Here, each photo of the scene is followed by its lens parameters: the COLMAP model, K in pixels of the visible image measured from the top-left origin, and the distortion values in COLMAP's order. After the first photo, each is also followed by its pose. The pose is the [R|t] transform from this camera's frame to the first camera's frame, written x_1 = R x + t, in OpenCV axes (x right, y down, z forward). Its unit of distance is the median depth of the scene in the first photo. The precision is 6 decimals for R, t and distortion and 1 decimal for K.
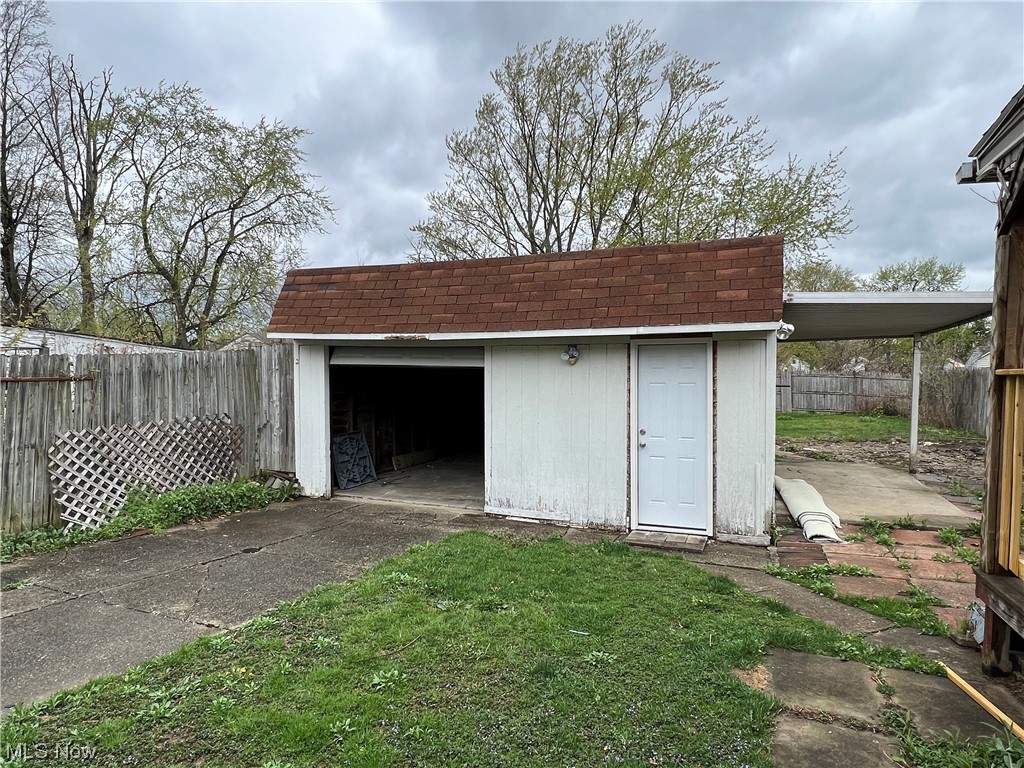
lens RADIAL K [[595.8, 0, 511.7], [0, 595.8, 385.7], [0, 0, 1]] dist [-0.000060, 0.000069]
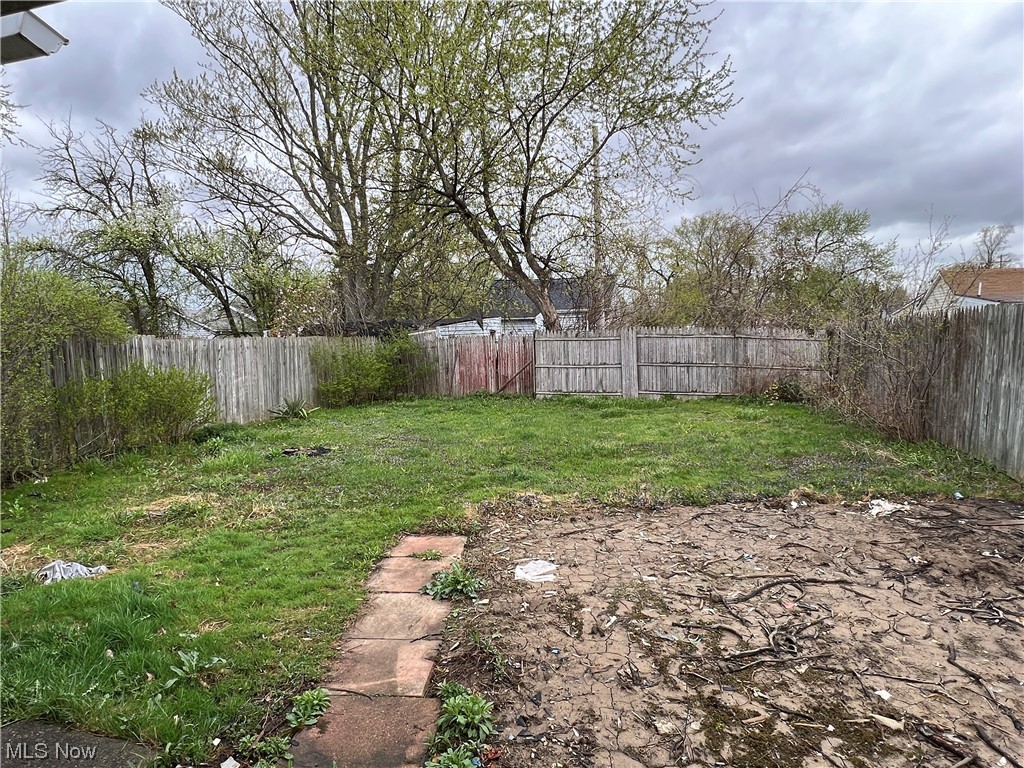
lens RADIAL K [[595.8, 0, 512.3], [0, 595.8, 384.9], [0, 0, 1]] dist [-0.000060, 0.000069]
pose [[0.991720, -0.026800, 0.125590, 0.558737], [0.020306, 0.998404, 0.052707, -0.005237], [-0.126802, -0.049720, 0.990681, 0.870753]]
